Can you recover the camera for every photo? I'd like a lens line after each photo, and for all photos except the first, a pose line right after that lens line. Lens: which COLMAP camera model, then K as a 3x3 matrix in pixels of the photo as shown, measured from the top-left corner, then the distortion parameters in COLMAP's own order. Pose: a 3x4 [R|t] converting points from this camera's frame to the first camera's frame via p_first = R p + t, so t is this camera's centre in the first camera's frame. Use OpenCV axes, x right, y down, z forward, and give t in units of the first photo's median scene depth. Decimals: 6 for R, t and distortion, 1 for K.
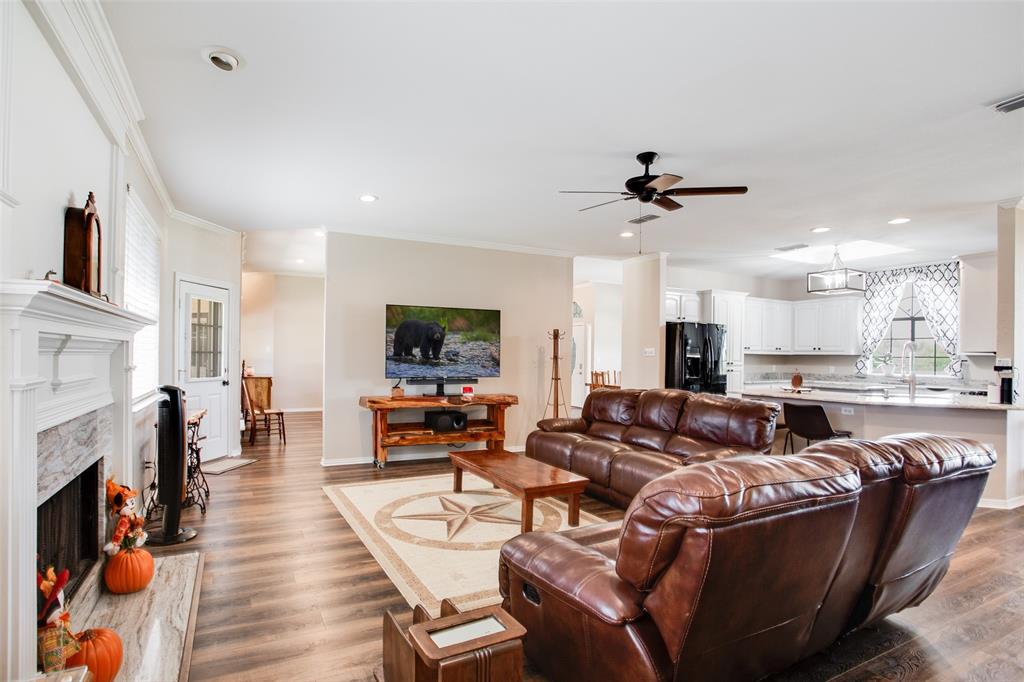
lens RADIAL K [[522.8, 0, 505.7], [0, 522.8, 366.5], [0, 0, 1]] dist [-0.062505, 0.022892]
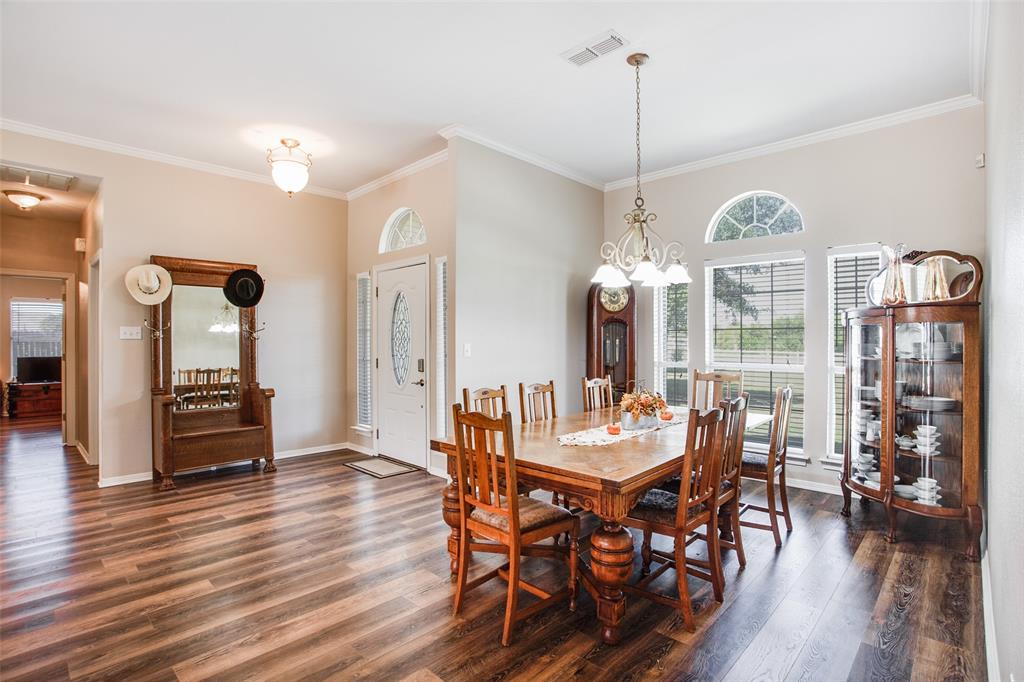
lens RADIAL K [[522.8, 0, 528.0], [0, 522.8, 355.2], [0, 0, 1]] dist [-0.062505, 0.022892]
pose [[0.945113, -0.006492, 0.326680, 0.194087], [0.006589, 0.999978, 0.000808, -0.019979], [-0.326678, 0.001389, 0.945135, 1.260099]]
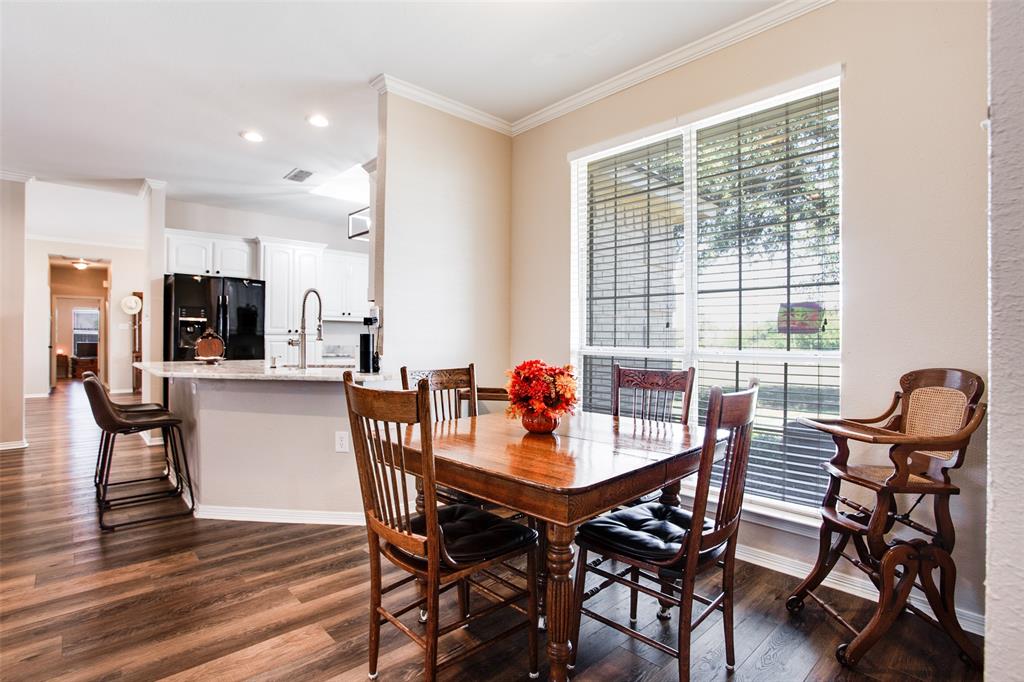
lens RADIAL K [[522.8, 0, 531.2], [0, 522.8, 345.1], [0, 0, 1]] dist [-0.062505, 0.022892]
pose [[0.963215, -0.007254, 0.268635, 0.731628], [0.009860, 0.999916, -0.008354, 0.032484], [-0.268552, 0.010696, 0.963206, 0.181712]]
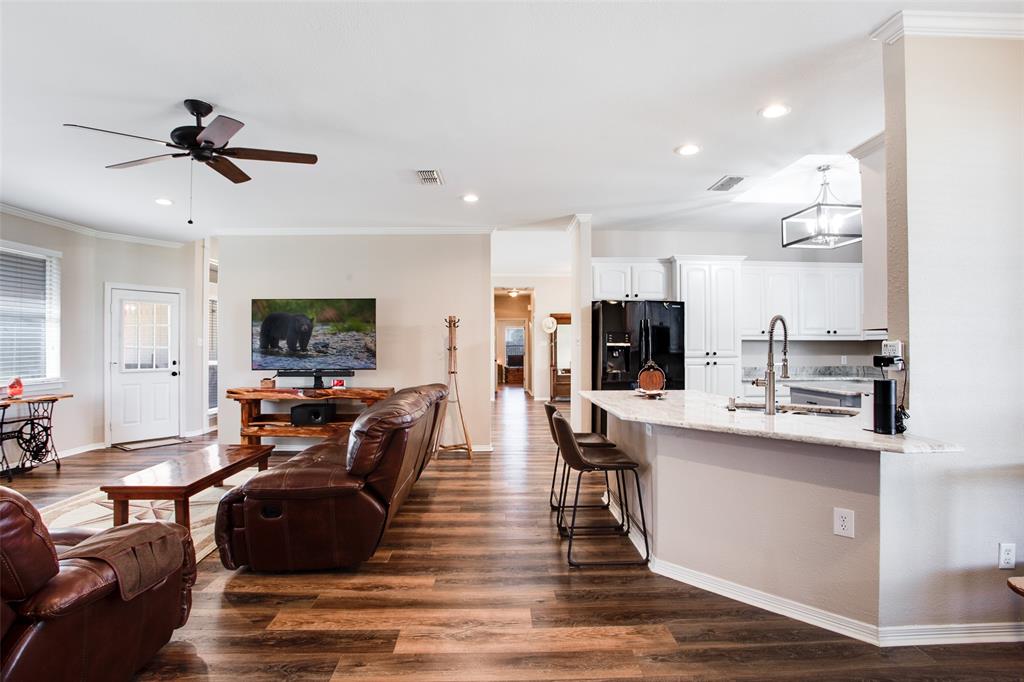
lens RADIAL K [[522.8, 0, 503.9], [0, 522.8, 342.2], [0, 0, 1]] dist [-0.062505, 0.022892]
pose [[0.899218, -0.014920, -0.437246, 0.628601], [0.001690, 0.999529, -0.030631, -0.000327], [0.437497, 0.026805, 0.898820, 0.274608]]
